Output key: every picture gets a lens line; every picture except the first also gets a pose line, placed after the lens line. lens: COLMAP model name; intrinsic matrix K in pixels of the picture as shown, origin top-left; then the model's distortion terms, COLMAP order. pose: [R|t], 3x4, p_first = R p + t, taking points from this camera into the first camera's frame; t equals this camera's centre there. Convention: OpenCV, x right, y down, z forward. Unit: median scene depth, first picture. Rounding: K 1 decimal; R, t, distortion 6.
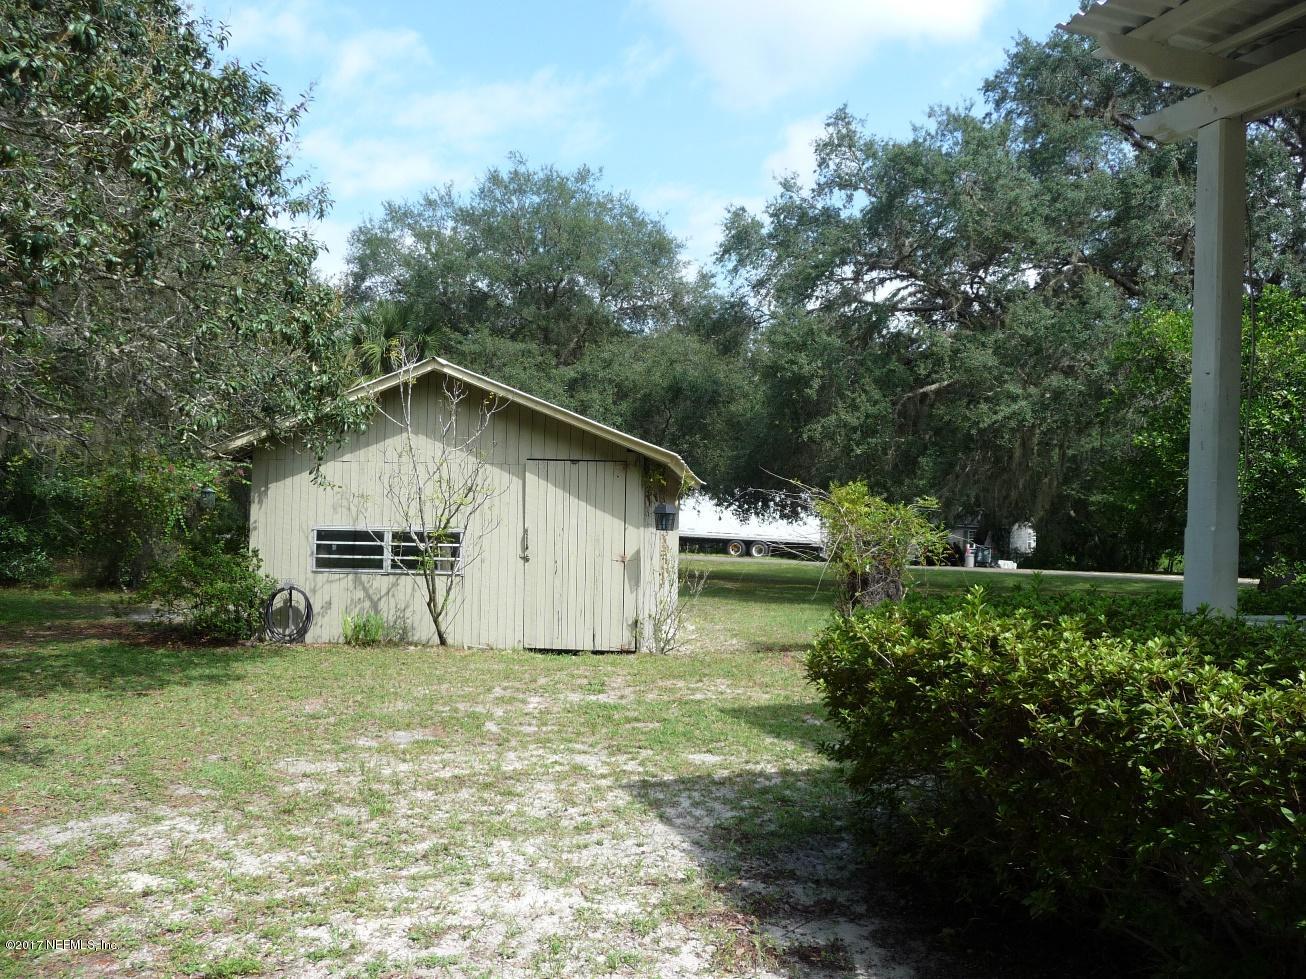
lens RADIAL K [[1098.1, 0, 656.4], [0, 1098.1, 483.2], [0, 0, 1]] dist [-0.031740, 0.020226]
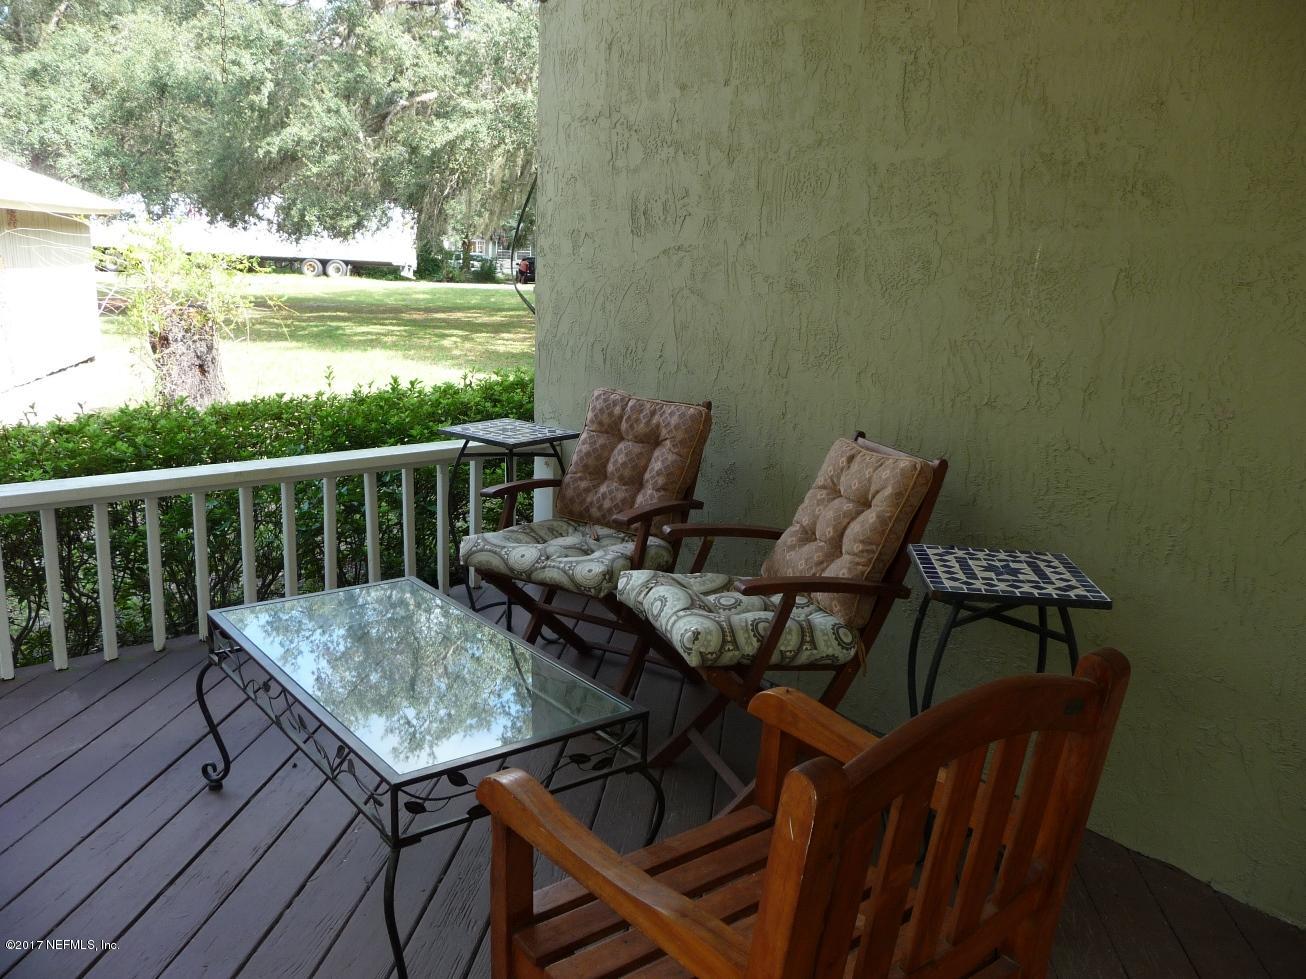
lens RADIAL K [[1098.1, 0, 653.4], [0, 1098.1, 484.7], [0, 0, 1]] dist [-0.031740, 0.020226]
pose [[0.954276, -0.065732, 0.291611, 0.278288], [-0.012516, 0.965883, 0.258676, -0.025750], [-0.298666, -0.250498, 0.920896, 0.066073]]
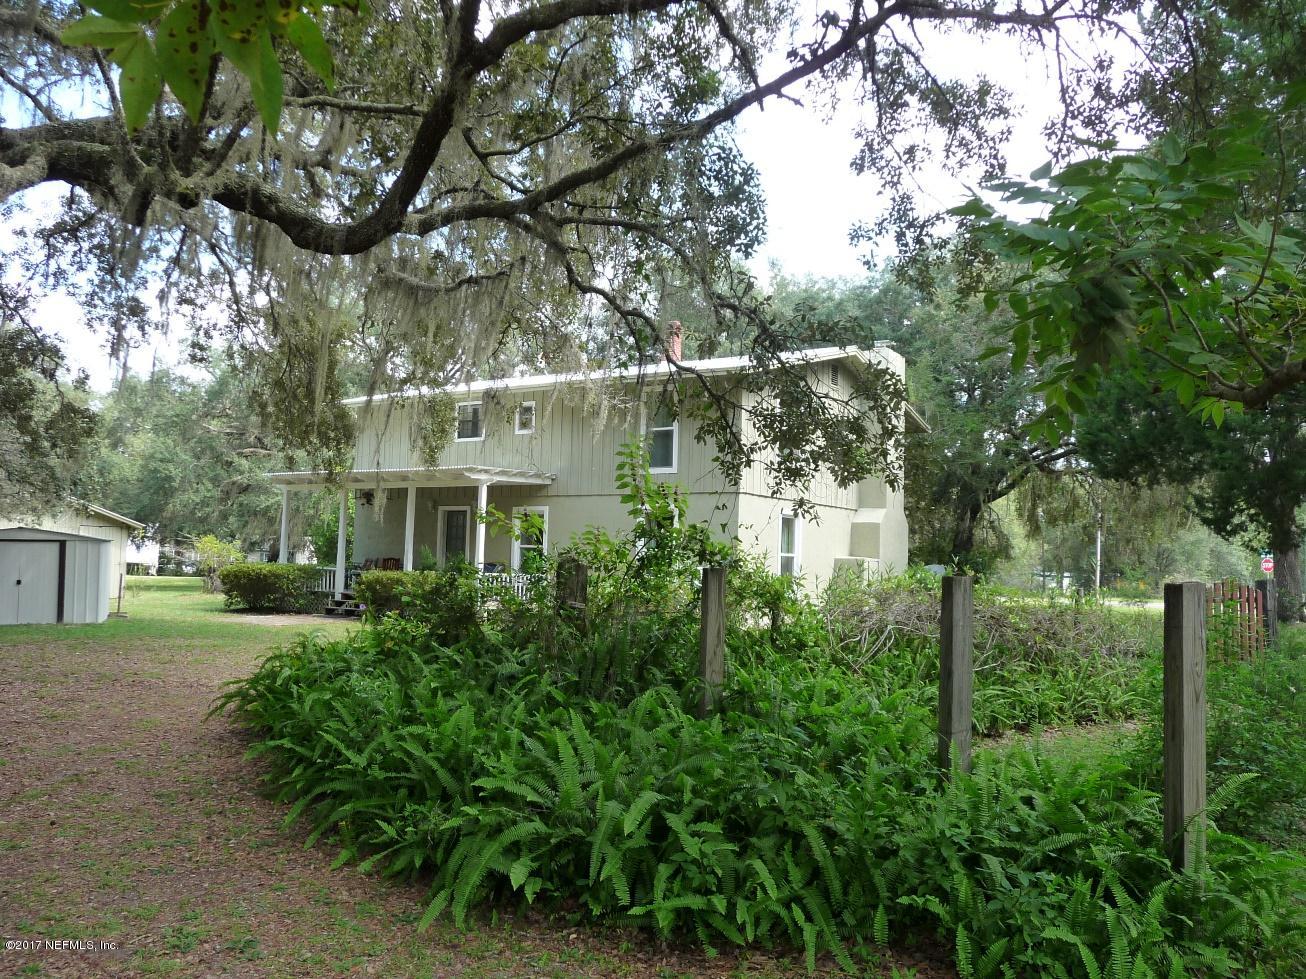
lens RADIAL K [[1098.1, 0, 653.9], [0, 1098.1, 484.6], [0, 0, 1]] dist [-0.031740, 0.020226]
pose [[0.816501, 0.032681, 0.576418, -0.490139], [-0.020631, 0.999411, -0.027439, -0.076652], [-0.576975, 0.010512, 0.816694, -1.876394]]
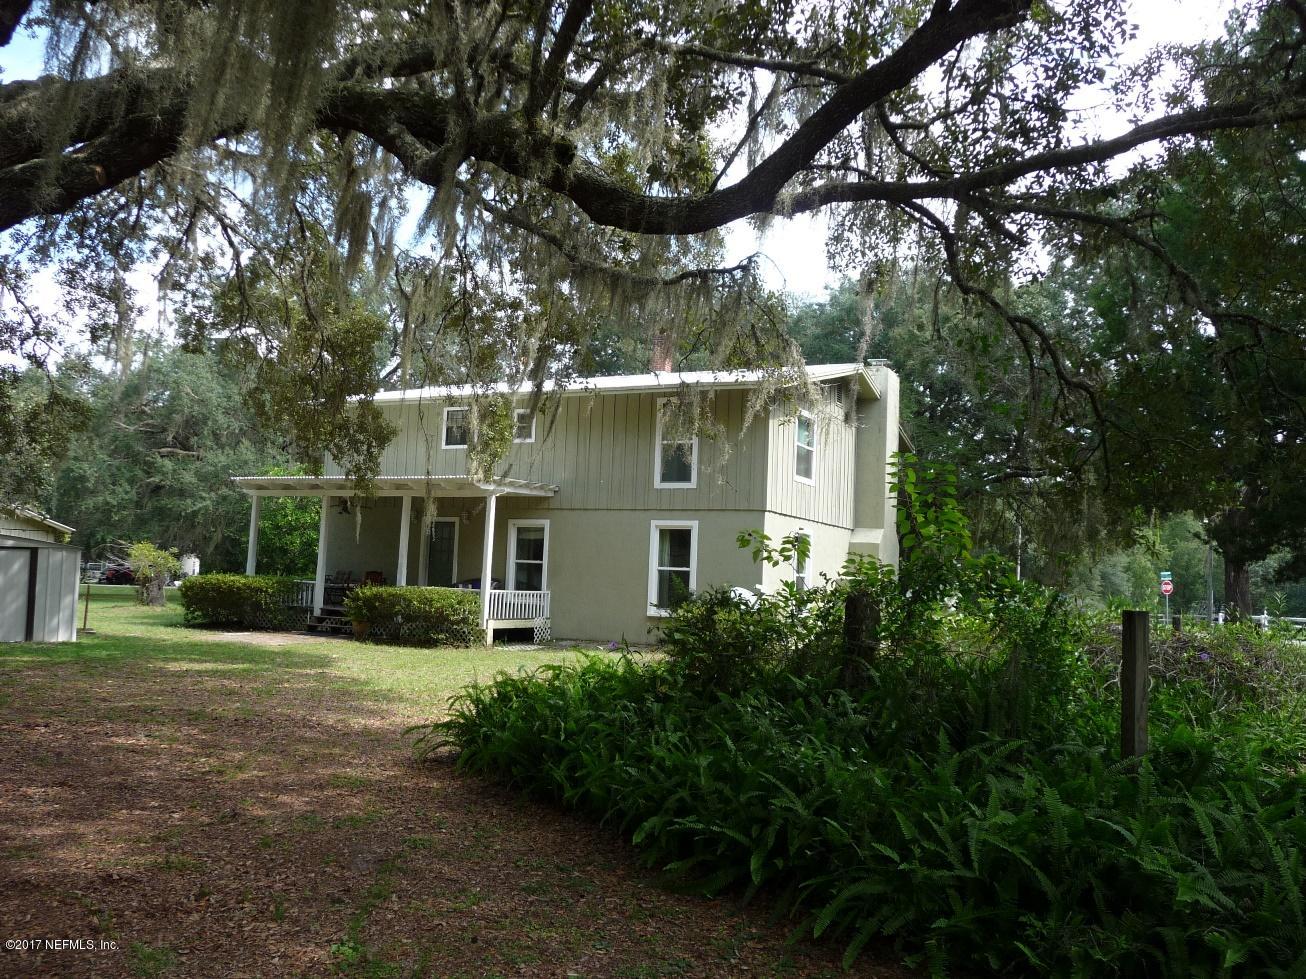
lens RADIAL K [[1098.1, 0, 656.4], [0, 1098.1, 486.7], [0, 0, 1]] dist [-0.031740, 0.020226]
pose [[0.741287, 0.056995, 0.668763, -0.631219], [-0.041032, 0.998373, -0.039604, -0.077663], [-0.669932, 0.001917, 0.742420, -1.659470]]
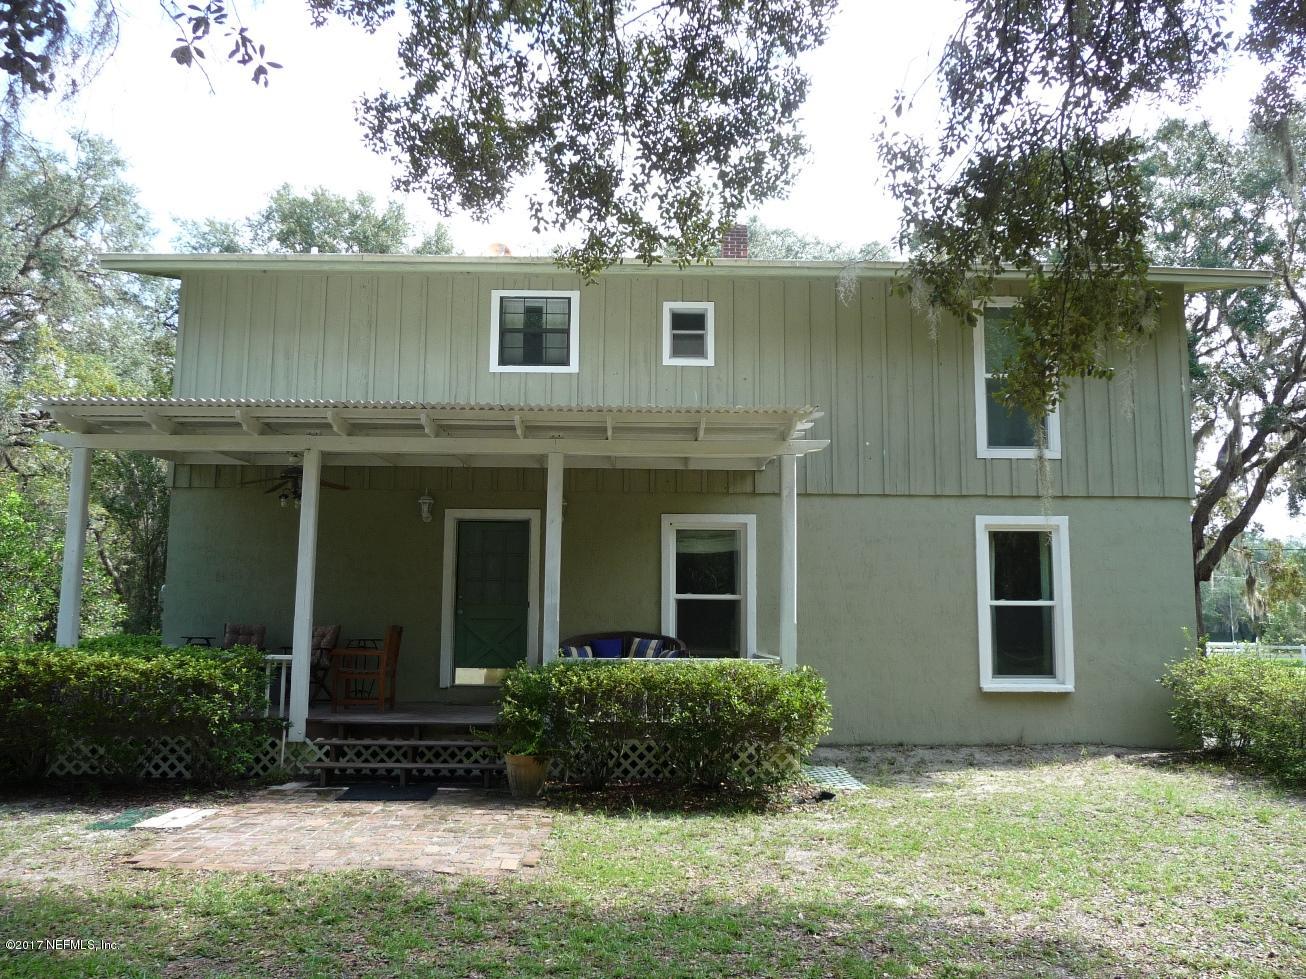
lens RADIAL K [[1098.1, 0, 657.7], [0, 1098.1, 495.4], [0, 0, 1]] dist [-0.031740, 0.020226]
pose [[0.337784, 0.086729, 0.937219, -0.445200], [-0.030198, 0.996232, -0.081306, -0.021790], [-0.940739, -0.000838, 0.339130, -0.349417]]
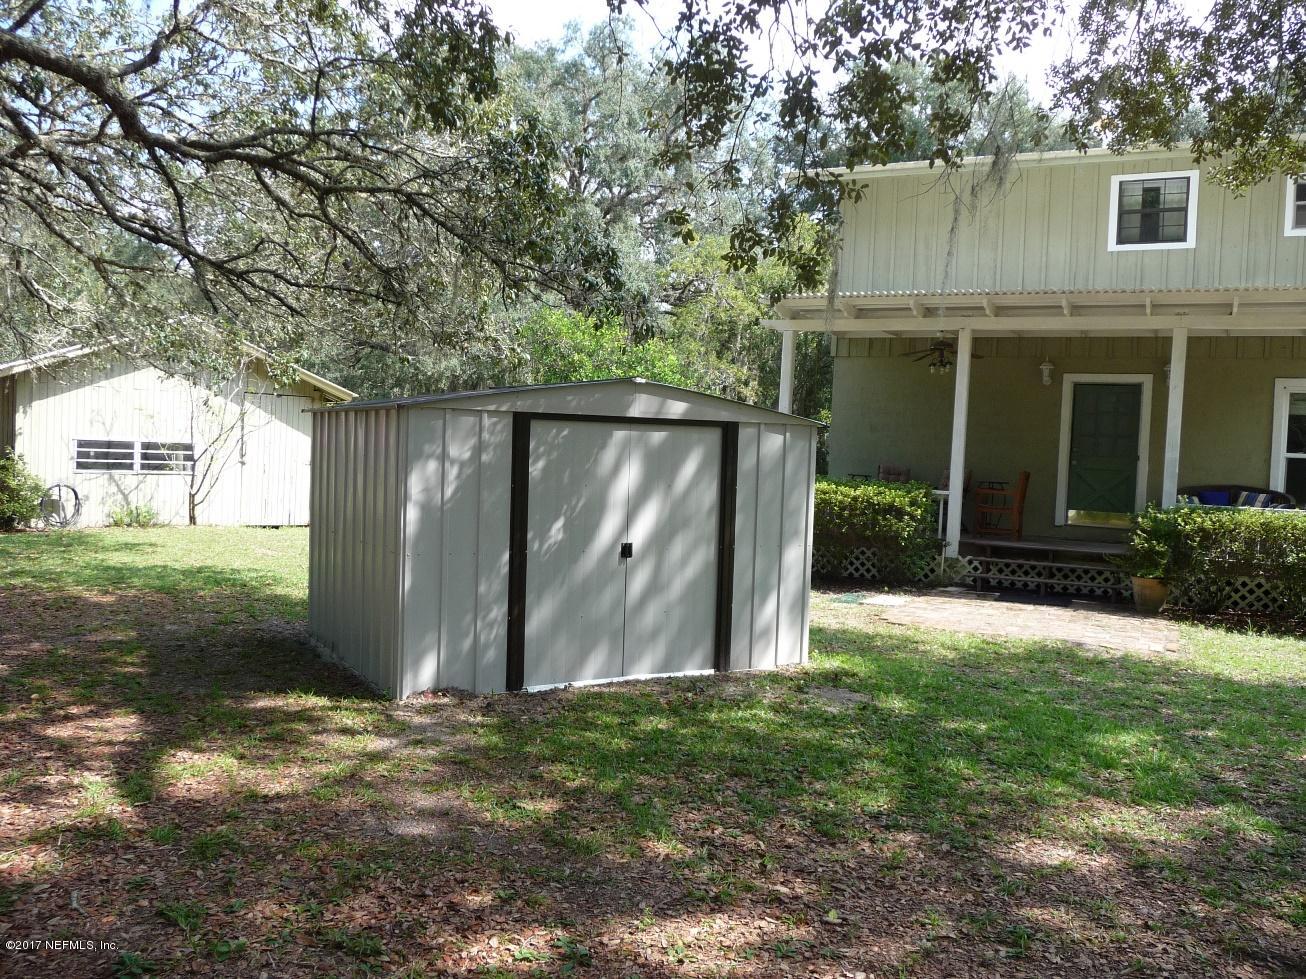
lens RADIAL K [[1098.1, 0, 655.4], [0, 1098.1, 490.9], [0, 0, 1]] dist [-0.031740, 0.020226]
pose [[0.736314, -0.010559, 0.676557, -0.674057], [-0.050129, 0.996279, 0.070106, -0.020861], [-0.674780, -0.085536, 0.733045, -0.394717]]
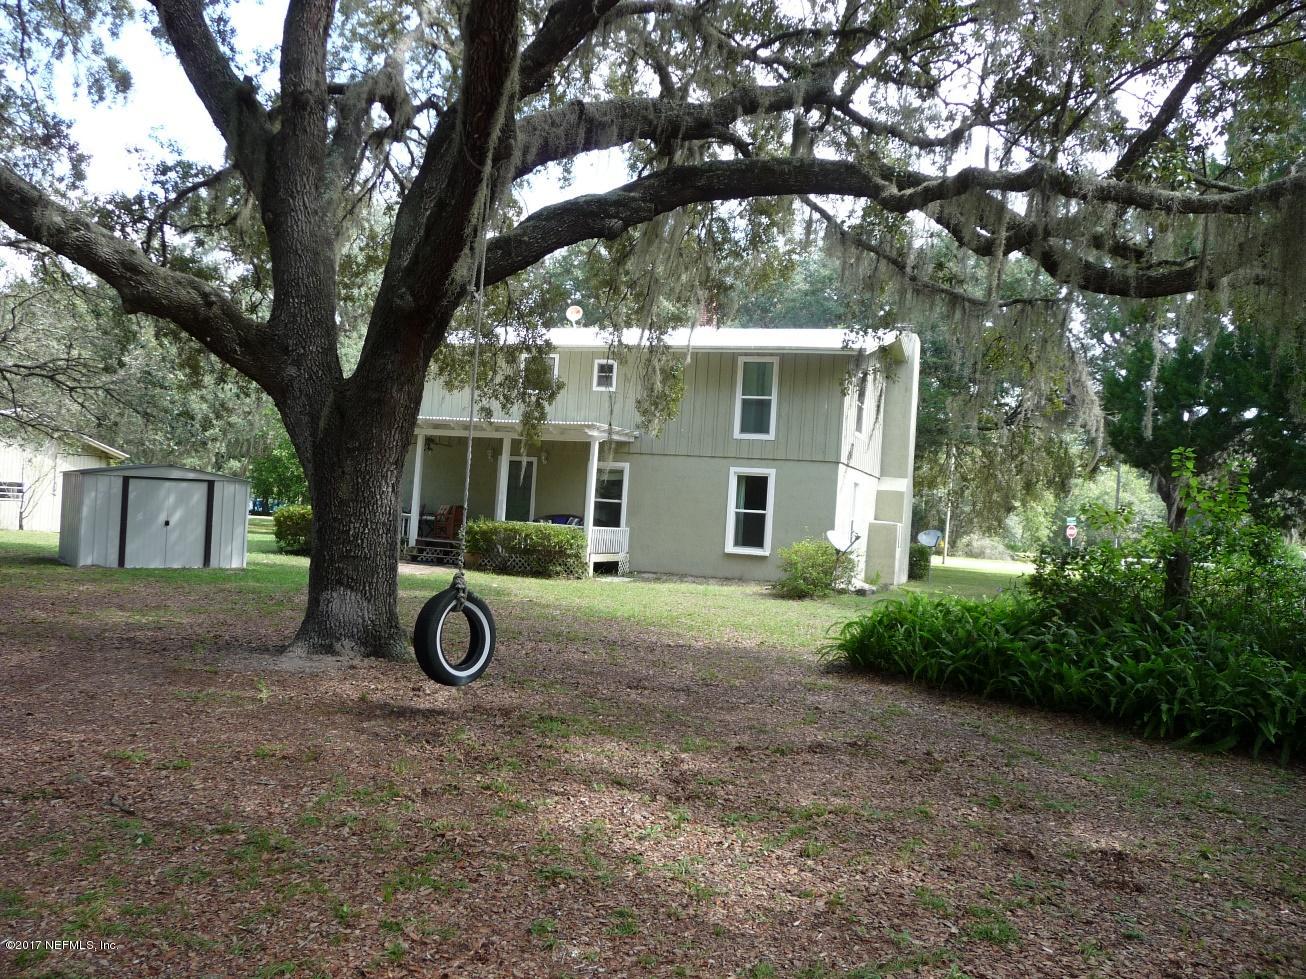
lens RADIAL K [[1098.1, 0, 652.0], [0, 1098.1, 487.3], [0, 0, 1]] dist [-0.031740, 0.020226]
pose [[0.659185, 0.033622, 0.751228, -1.033272], [-0.071562, 0.997271, 0.018161, -0.083120], [-0.748568, -0.065731, 0.659792, -1.527378]]
